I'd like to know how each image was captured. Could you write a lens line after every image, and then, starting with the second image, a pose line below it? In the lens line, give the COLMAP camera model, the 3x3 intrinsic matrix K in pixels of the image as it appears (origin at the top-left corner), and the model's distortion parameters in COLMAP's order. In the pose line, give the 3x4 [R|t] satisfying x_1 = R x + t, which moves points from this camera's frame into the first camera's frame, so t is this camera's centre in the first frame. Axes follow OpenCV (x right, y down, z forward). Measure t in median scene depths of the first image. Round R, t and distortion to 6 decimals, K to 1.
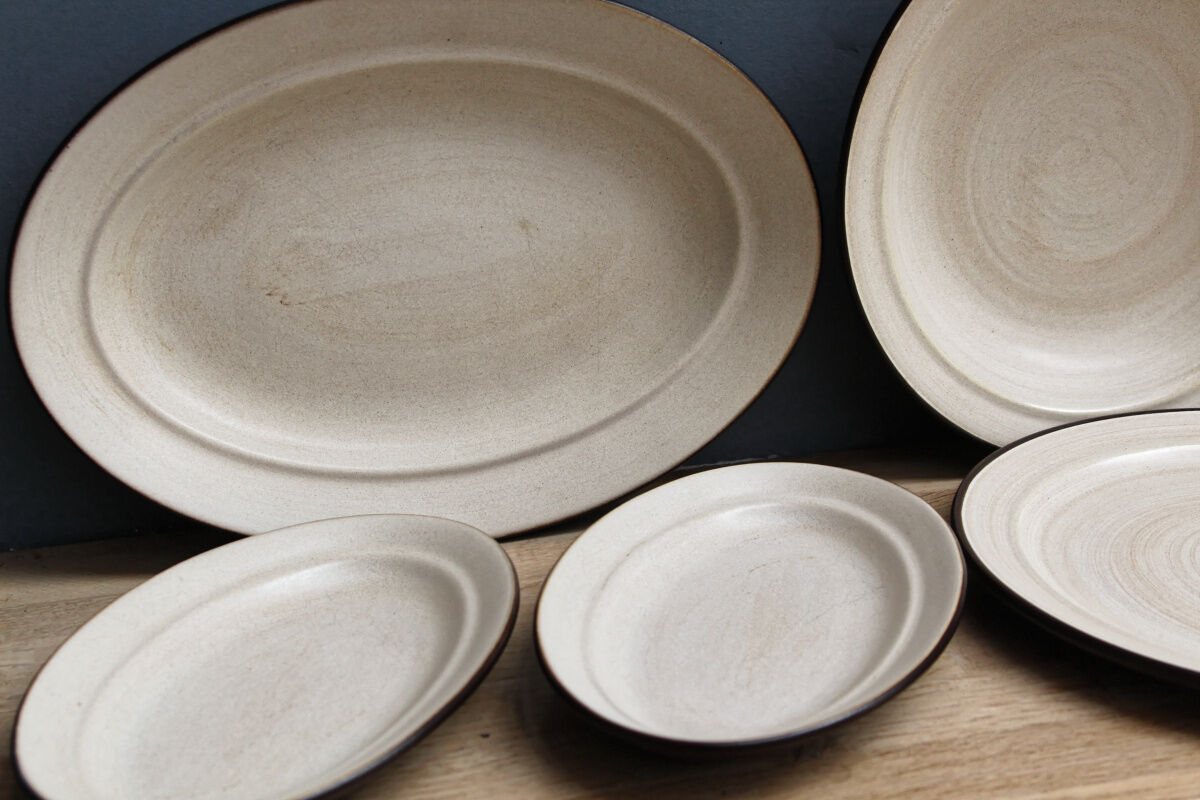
lens RADIAL K [[2003.4, 0, 600.0], [0, 2003.4, 400.0], [0, 0, 1]] dist [-0.005297, 0.097118]
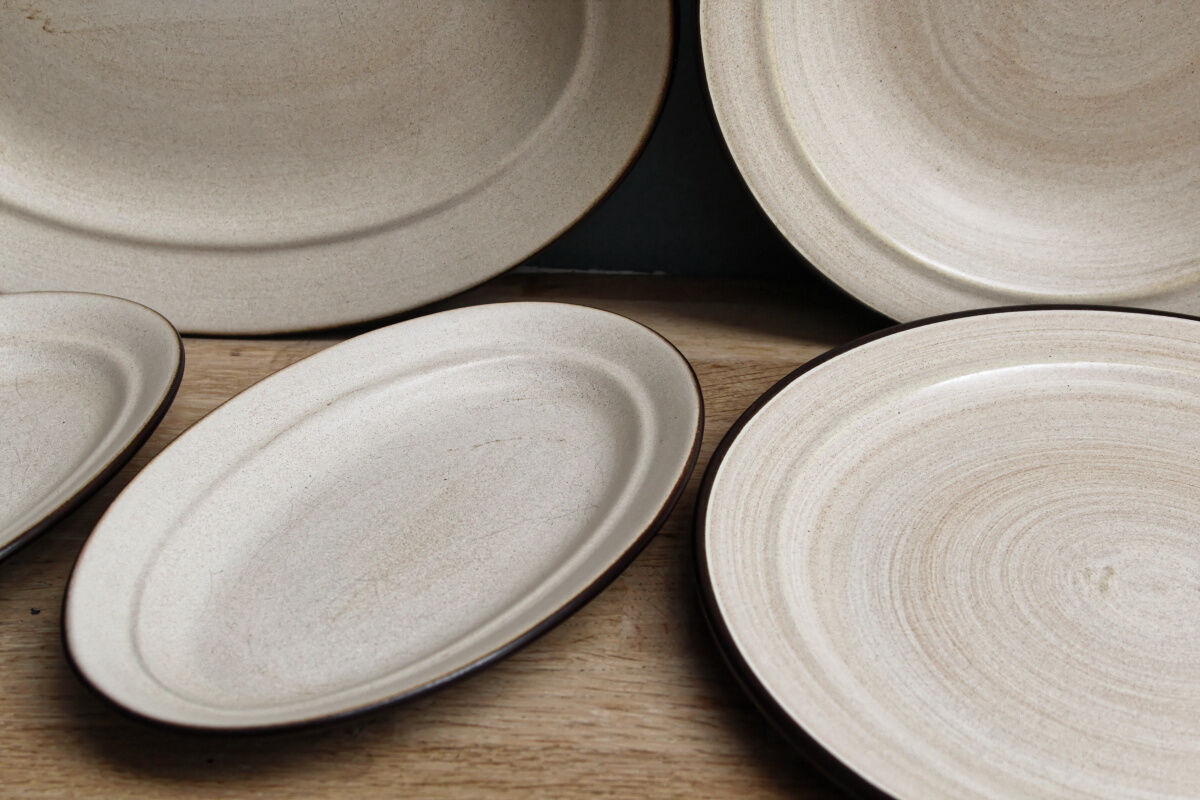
lens RADIAL K [[1911.0, 0, 565.1], [0, 1911.0, 460.4], [0, 0, 1]] dist [0.007220, -0.055455]
pose [[0.944831, 0.201105, -0.258556, 0.290189], [-0.123326, 0.949661, 0.287985, -0.130807], [0.303456, -0.240210, 0.922070, 0.251828]]
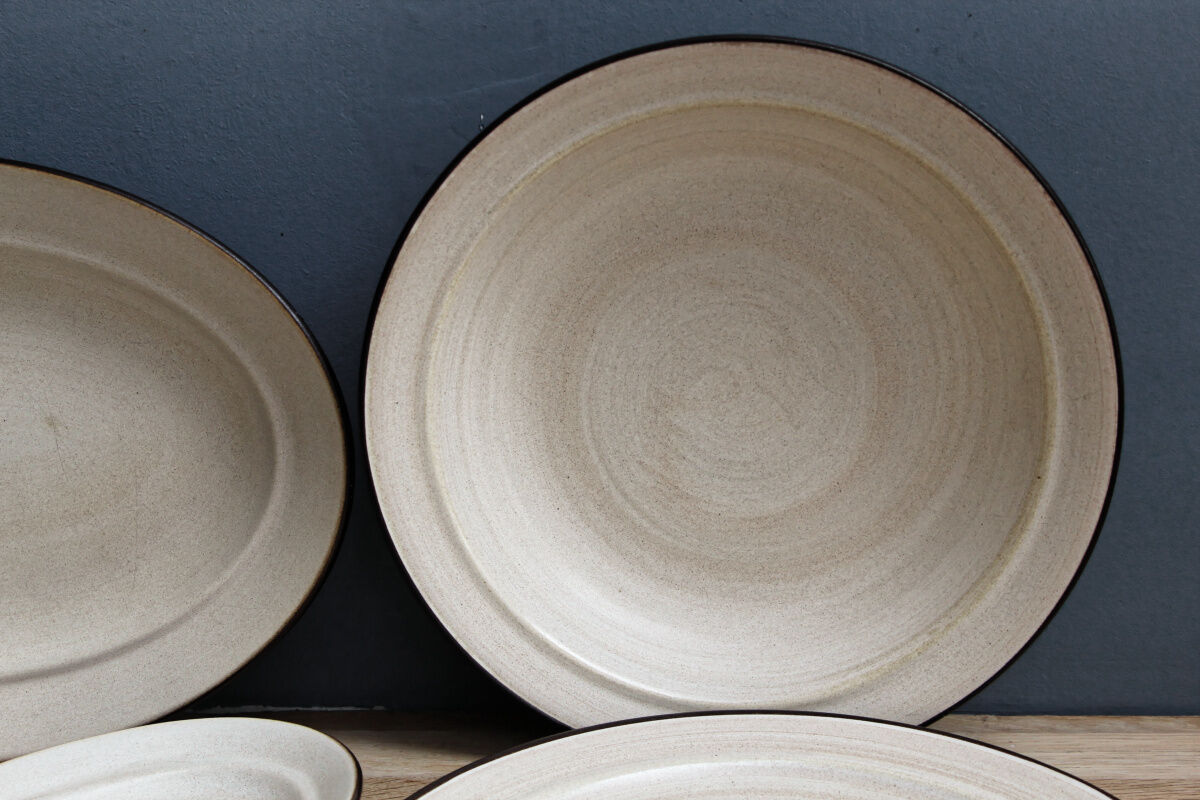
lens RADIAL K [[2145.6, 0, 595.7], [0, 2145.6, 365.1], [0, 0, 1]] dist [0.023623, -0.180790]
pose [[0.943769, 0.073600, -0.322310, 0.494032], [-0.099267, 0.993006, -0.063914, -0.073394], [0.315351, 0.092315, 0.944474, 0.153548]]
